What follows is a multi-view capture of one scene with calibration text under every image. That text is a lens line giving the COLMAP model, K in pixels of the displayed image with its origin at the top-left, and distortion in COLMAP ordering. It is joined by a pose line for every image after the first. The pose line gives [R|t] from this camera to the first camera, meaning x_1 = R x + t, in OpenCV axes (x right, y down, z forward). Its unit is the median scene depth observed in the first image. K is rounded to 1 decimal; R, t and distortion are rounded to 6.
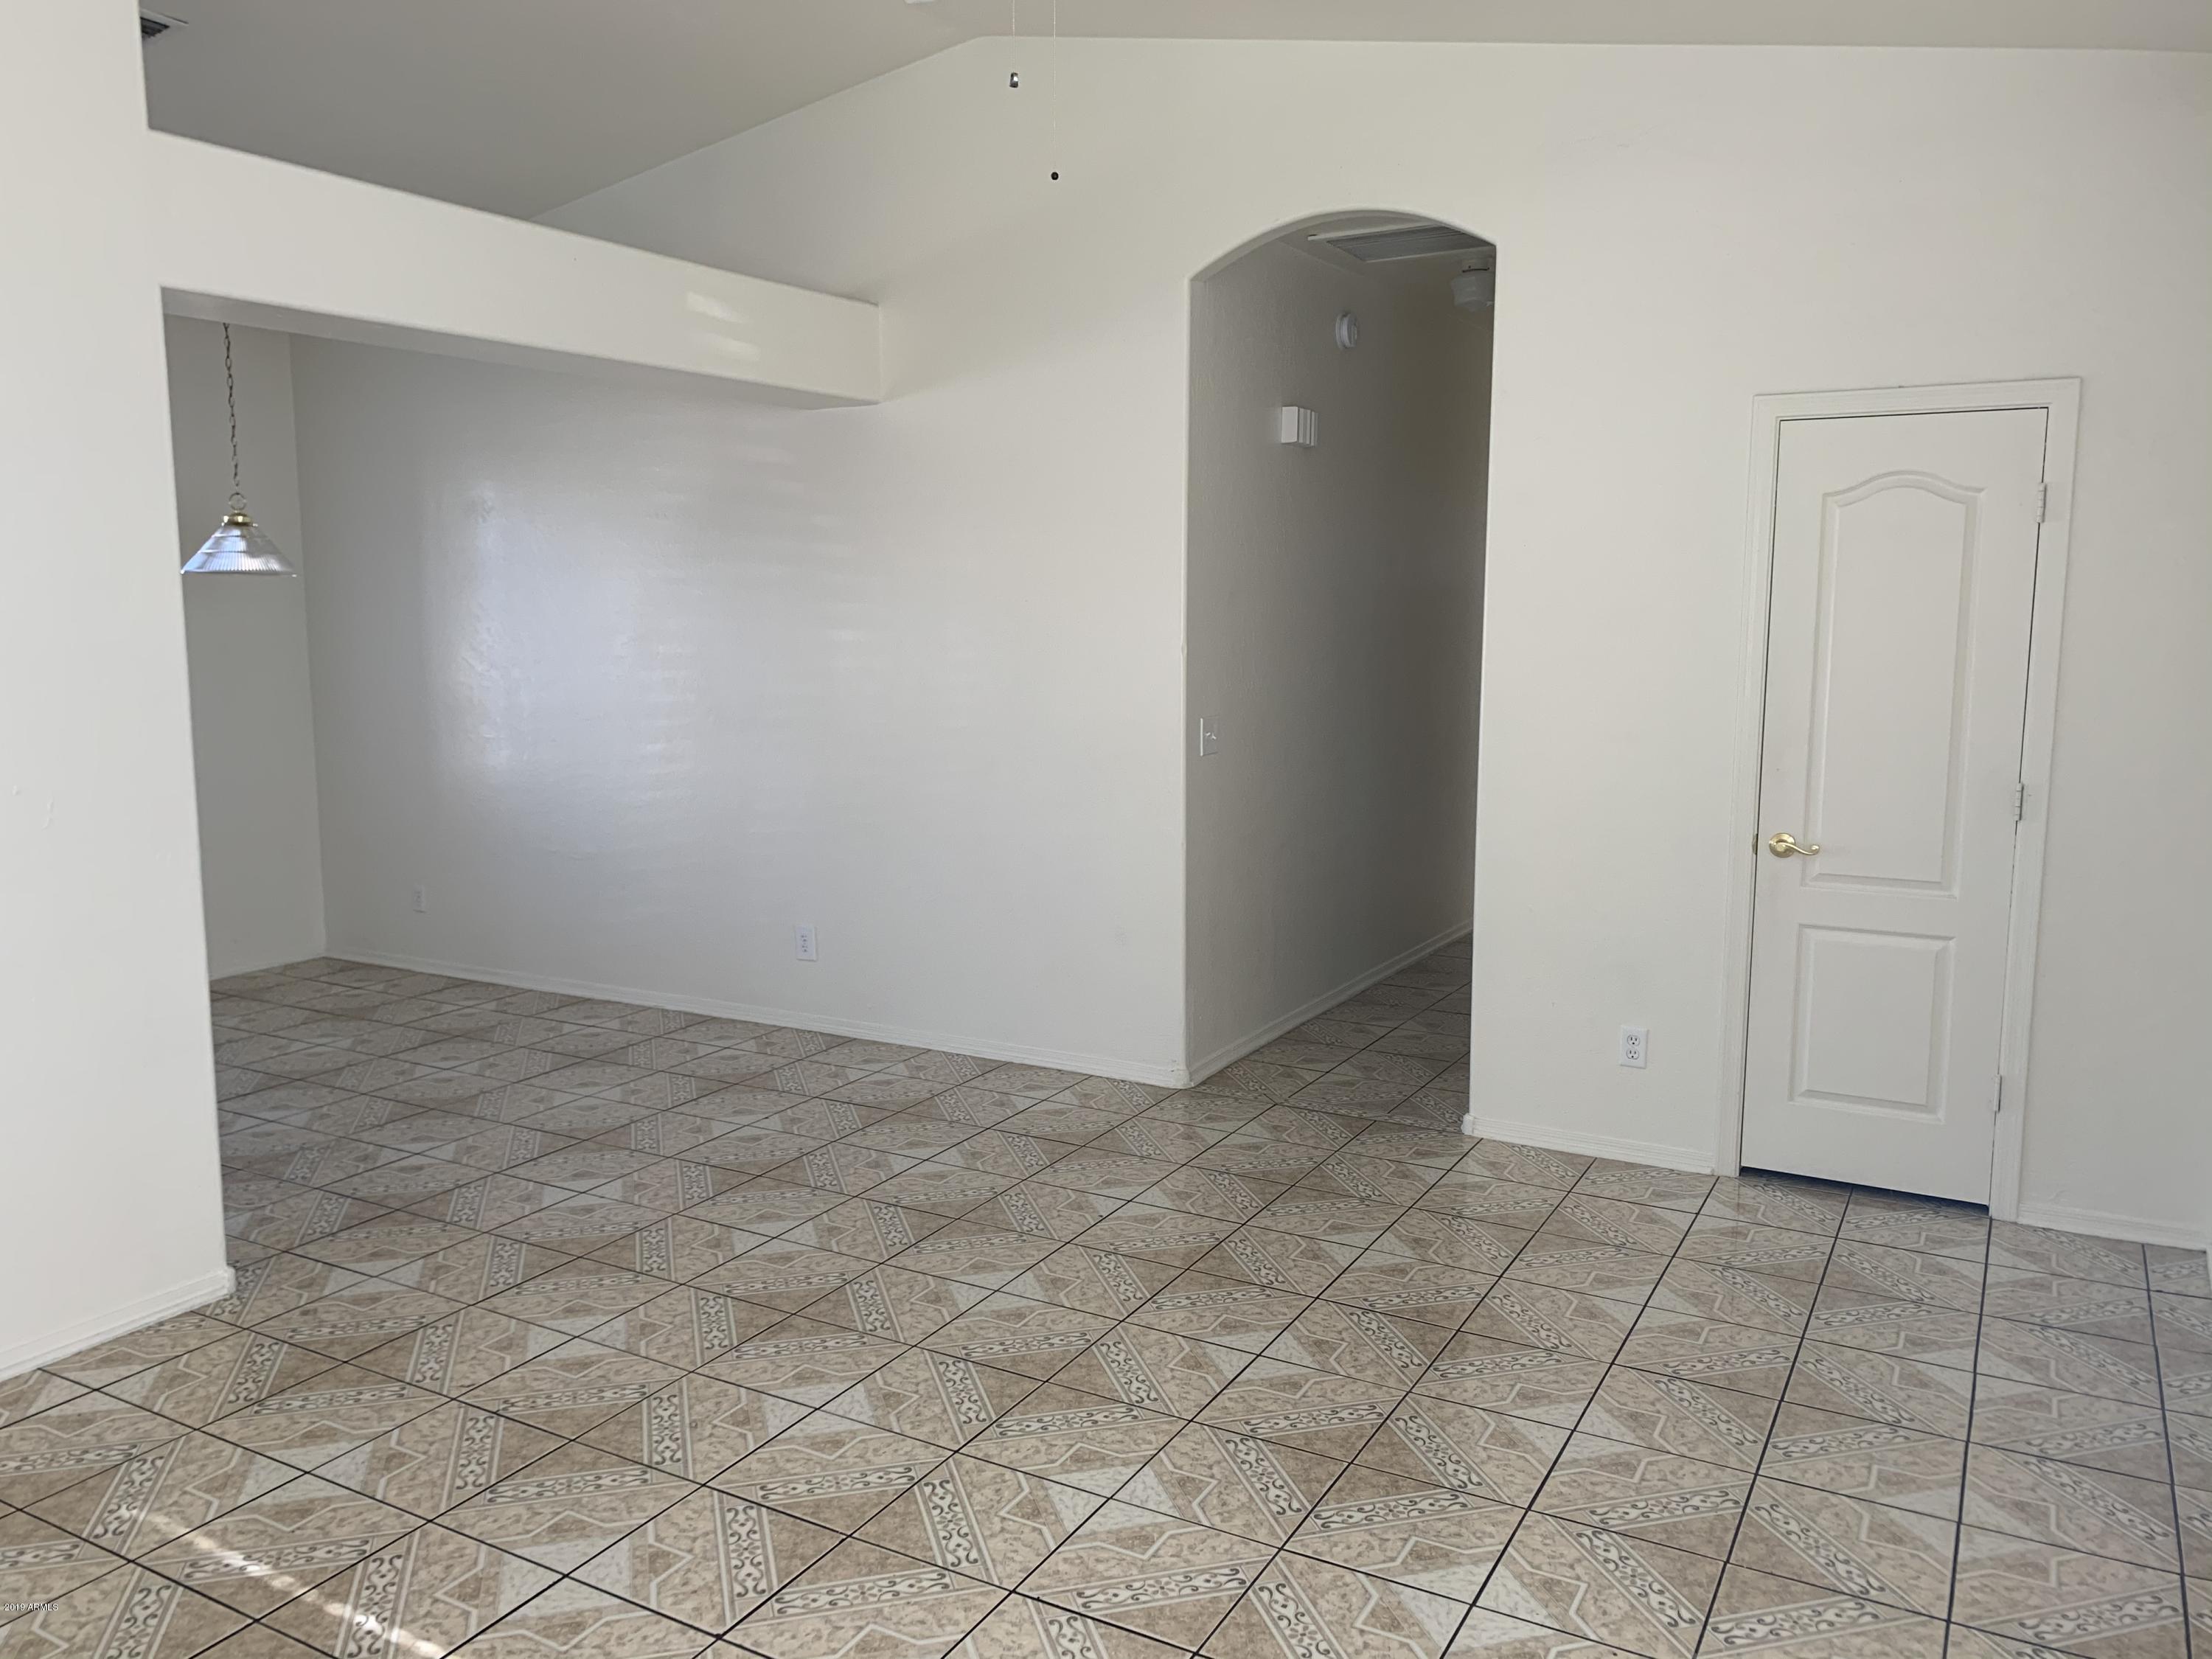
lens RADIAL K [[1730.3, 0, 1079.2], [0, 1730.3, 829.9], [0, 0, 1]] dist [0.033566, -0.030226]
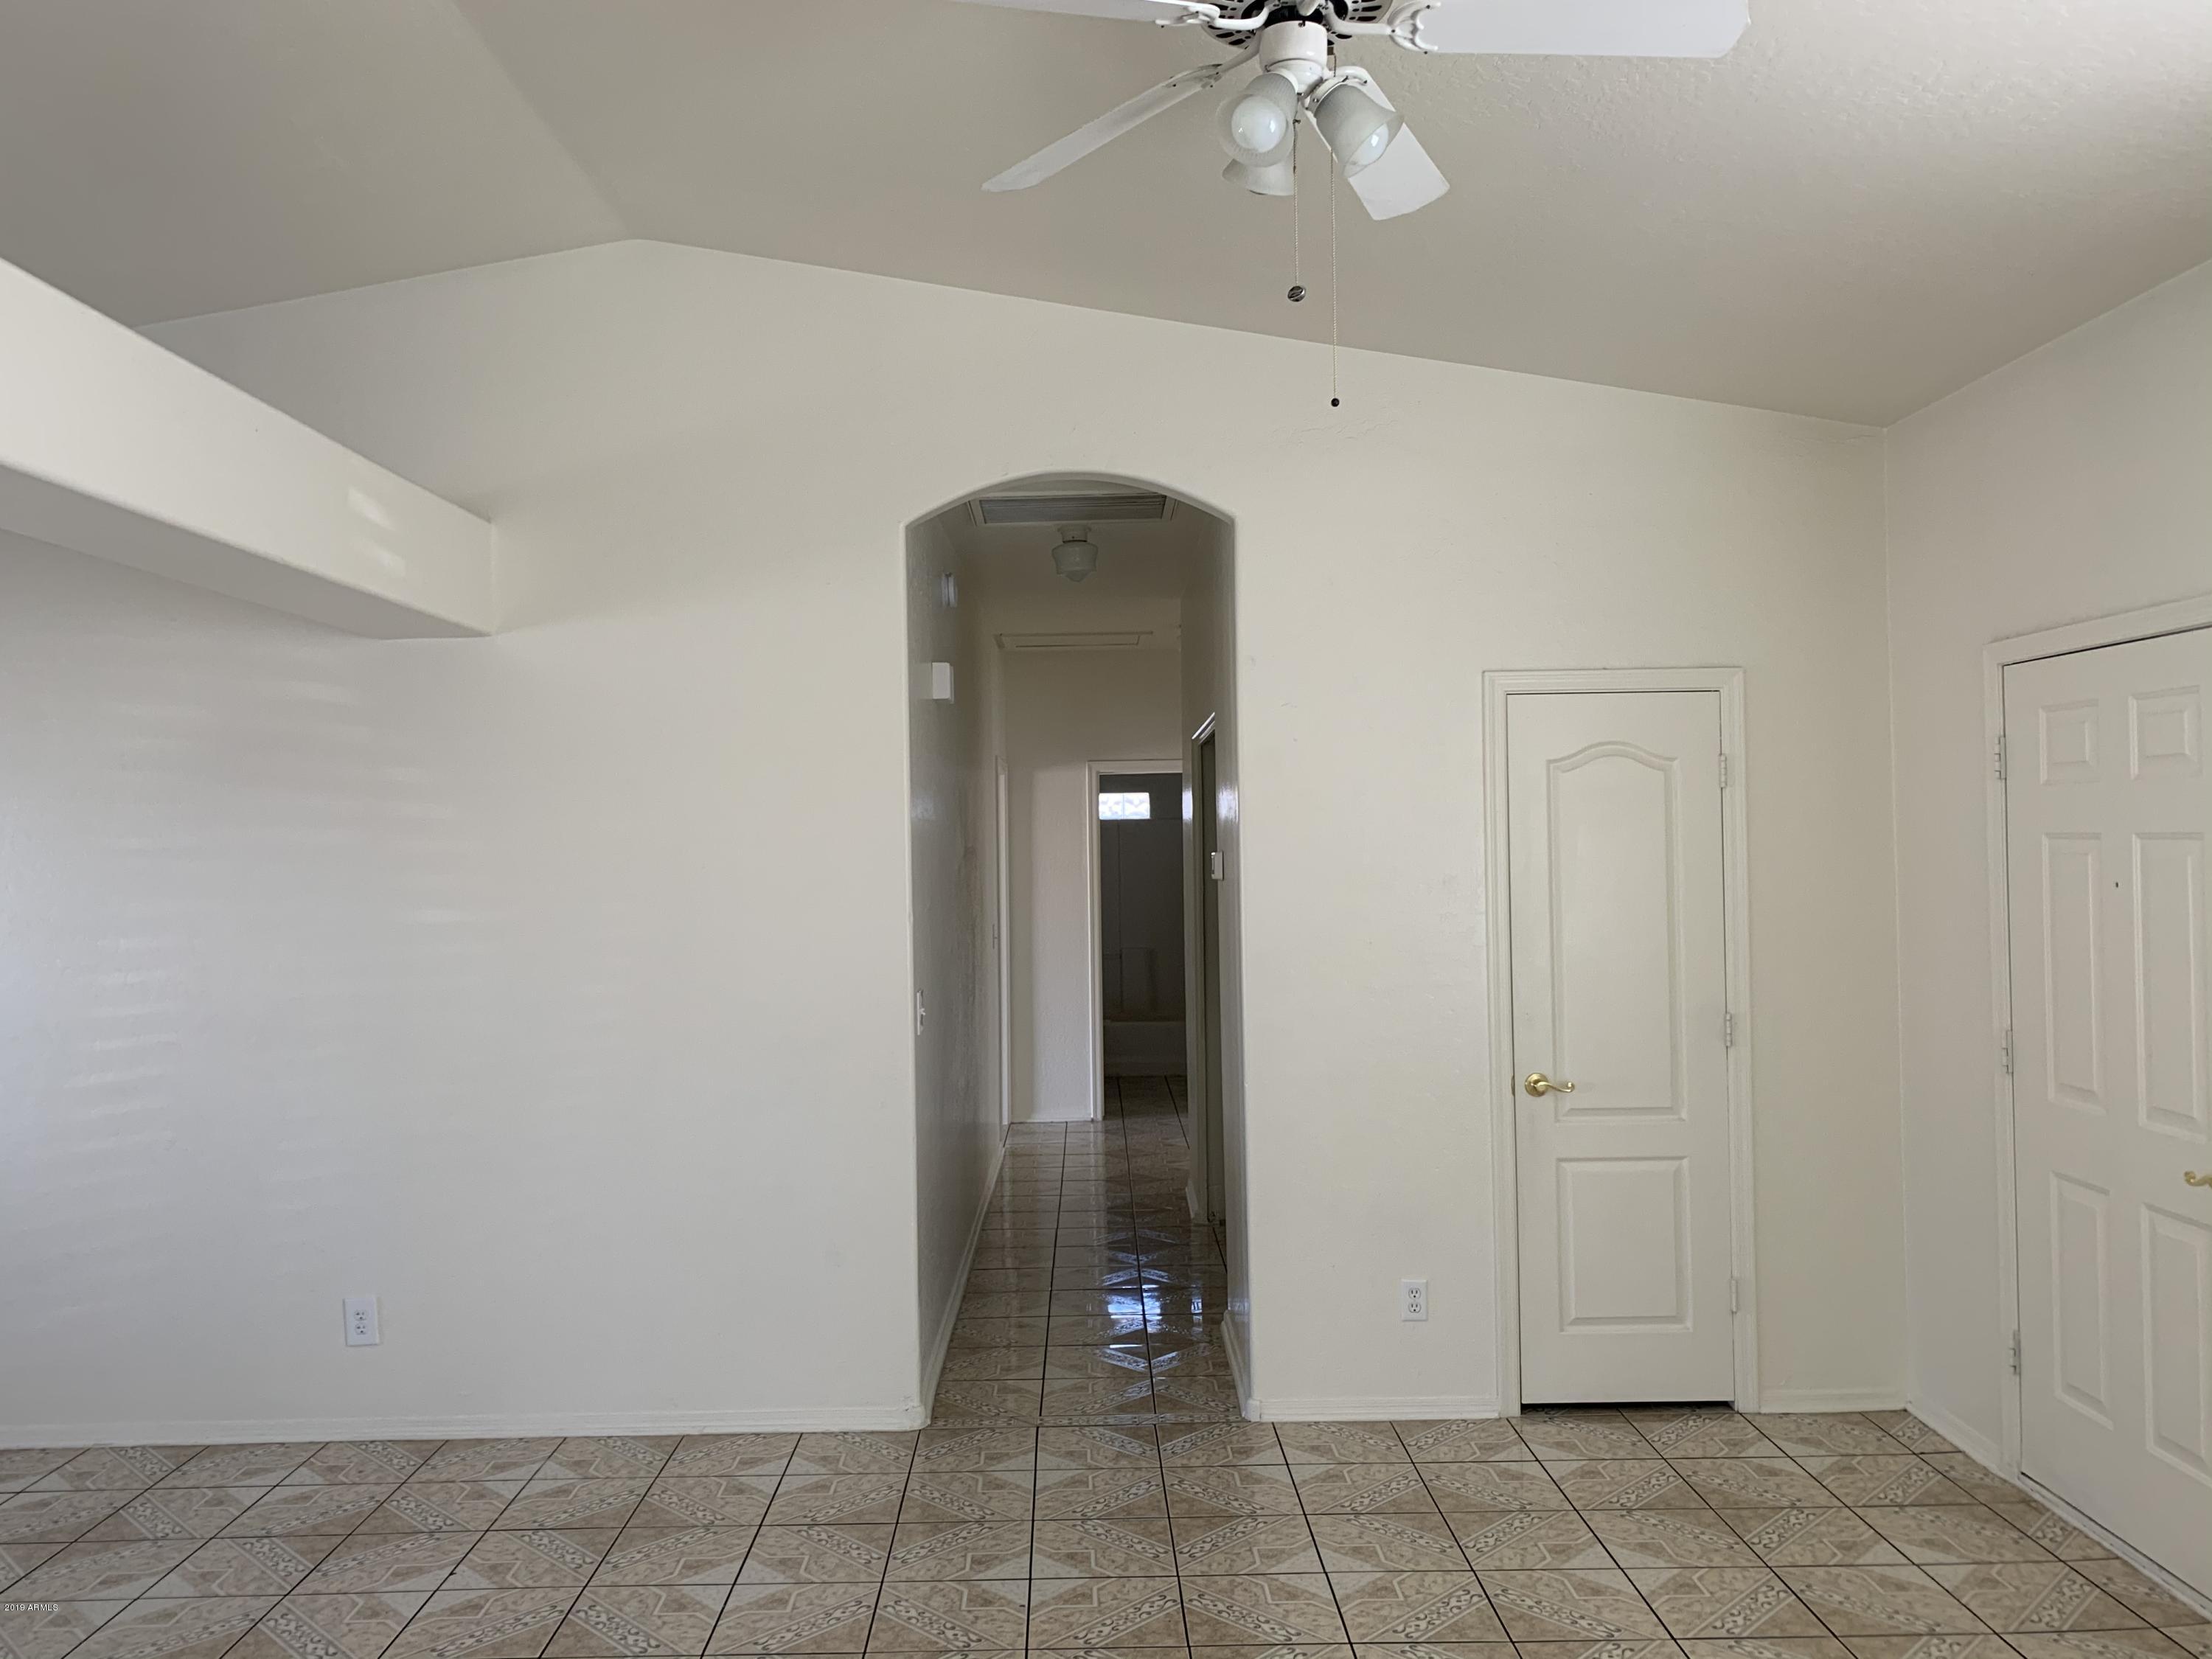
lens RADIAL K [[1730.3, 0, 1099.1], [0, 1730.3, 799.1], [0, 0, 1]] dist [0.033566, -0.030226]
pose [[0.858175, 0.003223, 0.513347, -0.322147], [0.083538, 0.985774, -0.145843, -0.026502], [-0.506514, 0.168043, 0.845698, 0.179592]]
